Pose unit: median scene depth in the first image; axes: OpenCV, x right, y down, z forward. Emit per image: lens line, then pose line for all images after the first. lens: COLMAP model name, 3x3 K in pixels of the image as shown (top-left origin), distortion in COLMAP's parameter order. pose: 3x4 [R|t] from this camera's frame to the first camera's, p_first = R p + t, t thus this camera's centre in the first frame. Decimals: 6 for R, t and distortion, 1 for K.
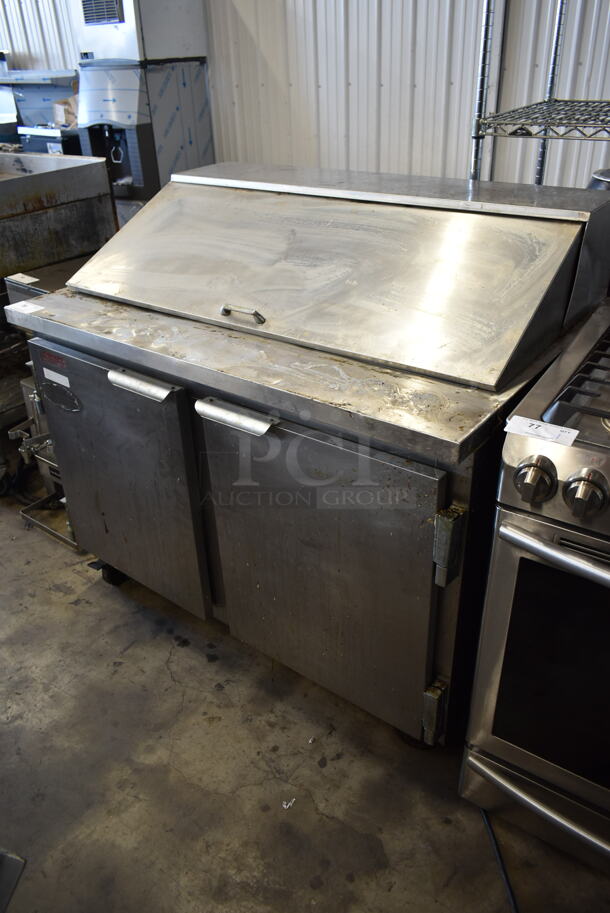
lens RADIAL K [[699.5, 0, 305.0], [0, 699.5, 456.5], [0, 0, 1]] dist [-0.024027, 0.004048]
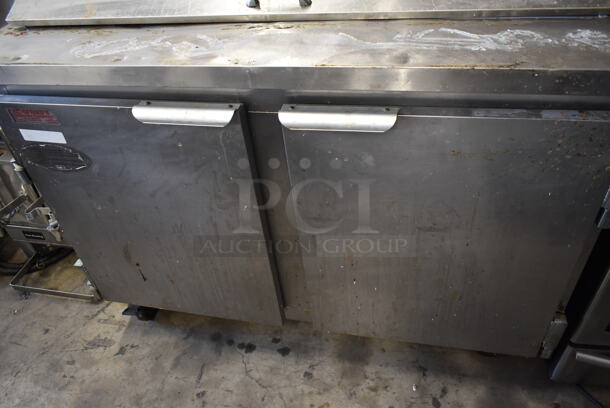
lens RADIAL K [[467.4, 0, 305.0], [0, 467.4, 204.0], [0, 0, 1]] dist [-0.024027, 0.004048]
pose [[0.904204, -0.318314, 0.284764, -0.252276], [0.267687, 0.941901, 0.202894, -0.064797], [-0.332803, -0.107230, 0.936880, 0.367664]]
